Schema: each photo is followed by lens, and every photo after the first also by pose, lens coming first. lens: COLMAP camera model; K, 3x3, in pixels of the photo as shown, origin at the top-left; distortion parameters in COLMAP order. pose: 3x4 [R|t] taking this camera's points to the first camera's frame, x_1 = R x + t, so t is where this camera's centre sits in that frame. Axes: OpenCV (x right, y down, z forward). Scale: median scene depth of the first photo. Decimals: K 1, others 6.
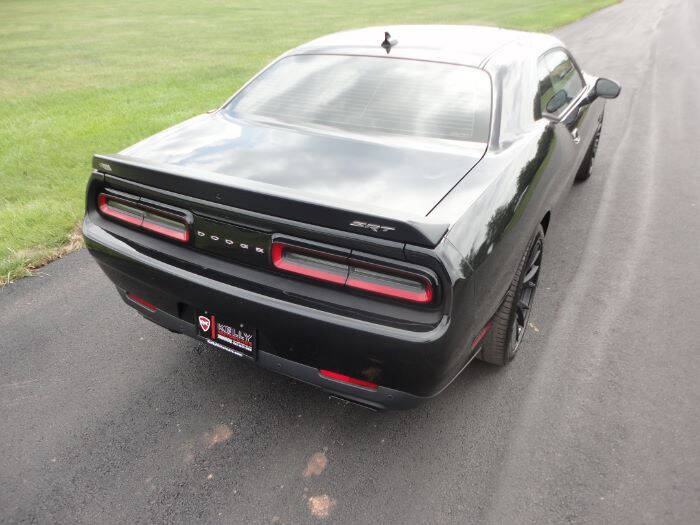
lens RADIAL K [[516.9, 0, 347.1], [0, 516.9, 265.1], [0, 0, 1]] dist [-0.015097, 0.008276]
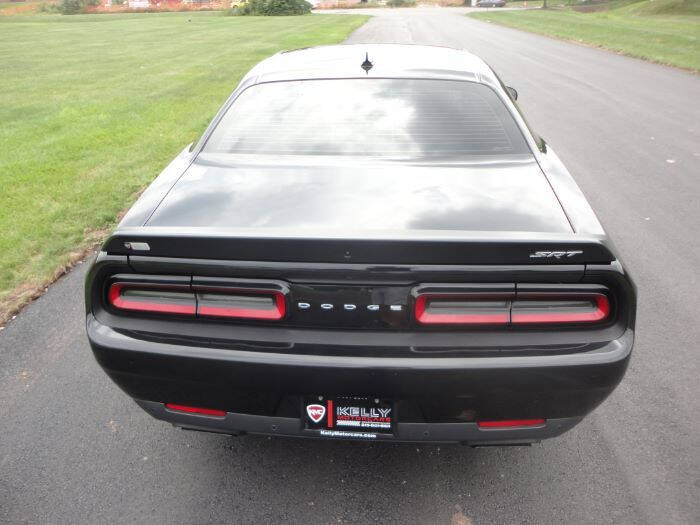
lens RADIAL K [[516.9, 0, 346.9], [0, 516.9, 254.9], [0, 0, 1]] dist [-0.015097, 0.008276]
pose [[0.903870, -0.193729, 0.381429, -0.506497], [0.213636, 0.976861, -0.010101, -0.112559], [-0.370646, 0.090617, 0.924343, 0.218601]]
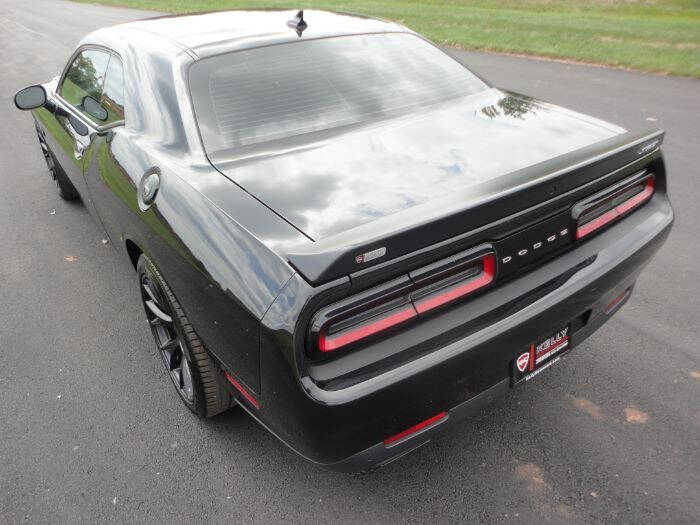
lens RADIAL K [[516.9, 0, 348.7], [0, 516.9, 268.3], [0, 0, 1]] dist [-0.015097, 0.008276]
pose [[0.413501, -0.464404, 0.783164, -0.975462], [0.472576, 0.844681, 0.251368, -0.349471], [-0.778260, 0.266163, 0.568743, 0.735815]]
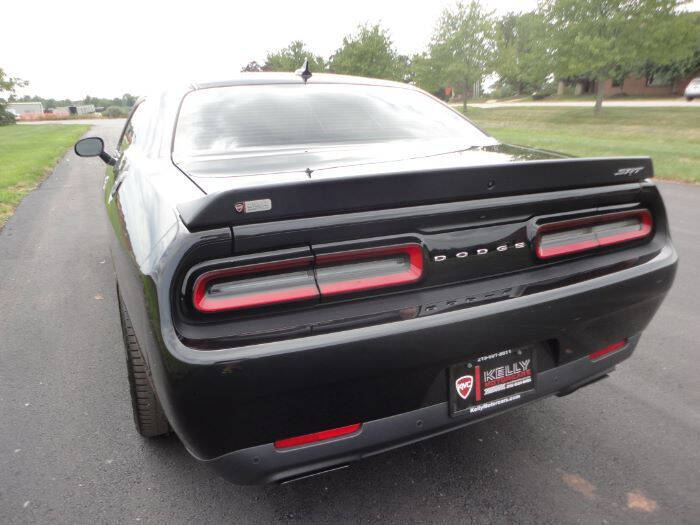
lens RADIAL K [[516.9, 0, 351.3], [0, 516.9, 259.0], [0, 0, 1]] dist [-0.015097, 0.008276]
pose [[0.567595, -0.225242, 0.791898, -0.896911], [0.409191, 0.911817, -0.033938, -0.083696], [-0.714422, 0.343300, 0.609710, 0.645173]]
